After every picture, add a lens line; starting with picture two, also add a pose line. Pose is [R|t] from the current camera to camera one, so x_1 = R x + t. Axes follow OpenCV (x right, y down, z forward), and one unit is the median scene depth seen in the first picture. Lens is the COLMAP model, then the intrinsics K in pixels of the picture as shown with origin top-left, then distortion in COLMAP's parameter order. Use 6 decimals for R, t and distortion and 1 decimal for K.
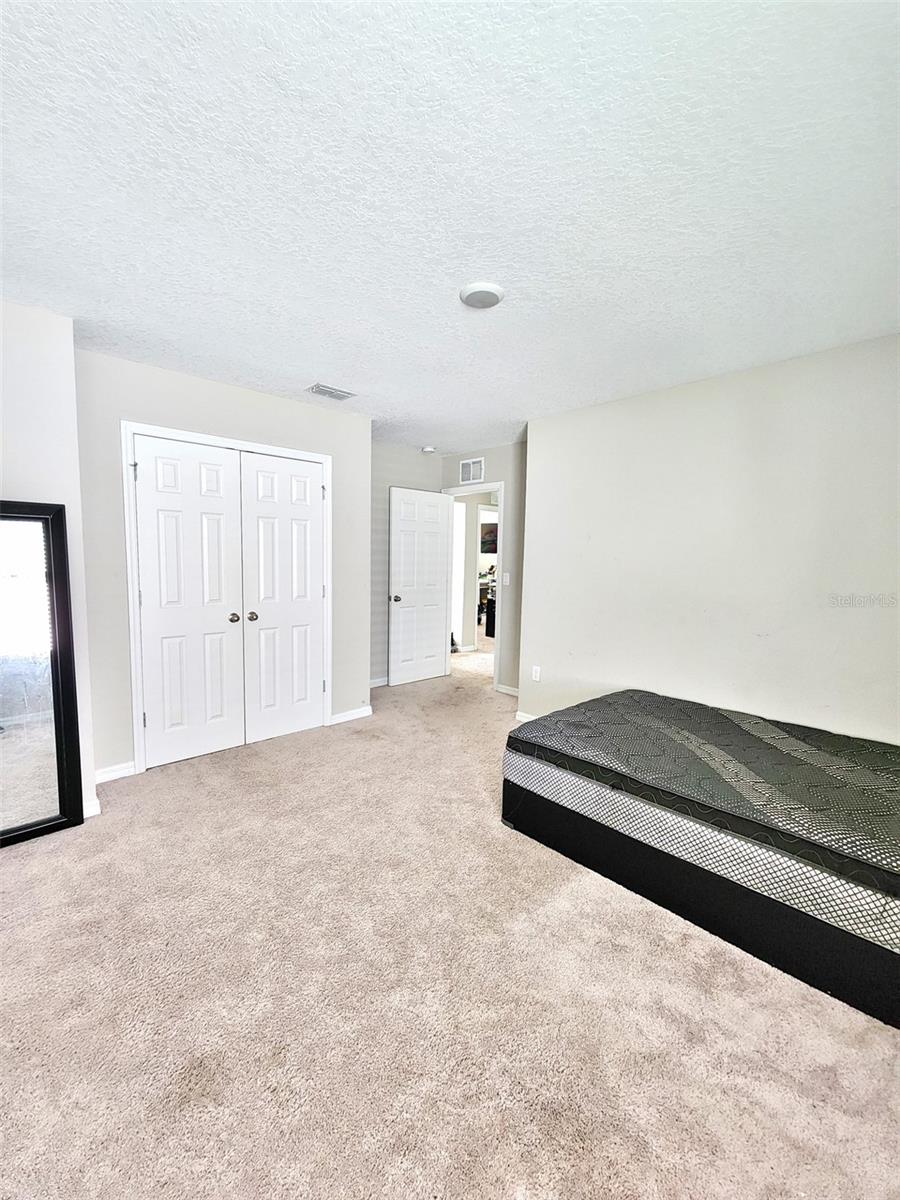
lens RADIAL K [[493.0, 0, 462.5], [0, 493.0, 597.4], [0, 0, 1]] dist [0.003435, -0.006629]
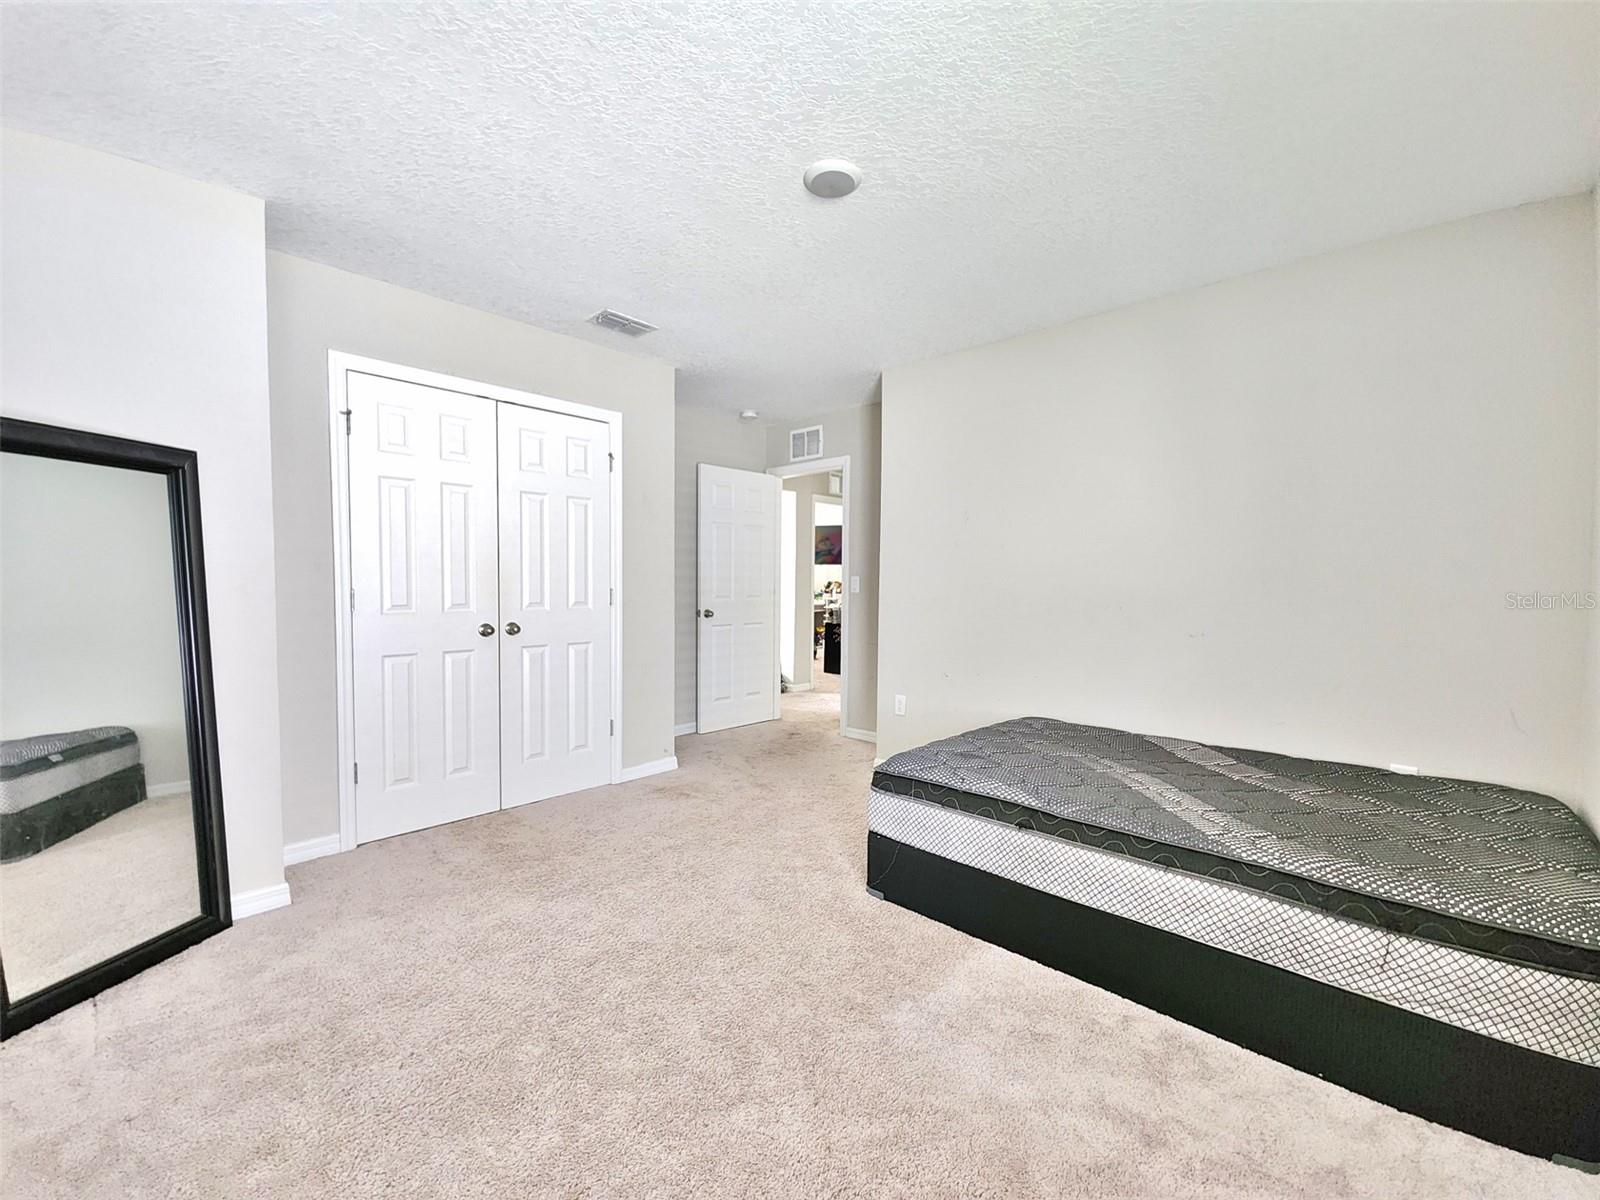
lens RADIAL K [[657.3, 0, 826.2], [0, 657.3, 615.4], [0, 0, 1]] dist [0.003435, -0.006629]
pose [[0.997659, -0.015523, 0.066597, -0.050641], [0.018445, 0.998884, -0.043488, 0.111196], [-0.065848, 0.044614, 0.996832, 0.017257]]
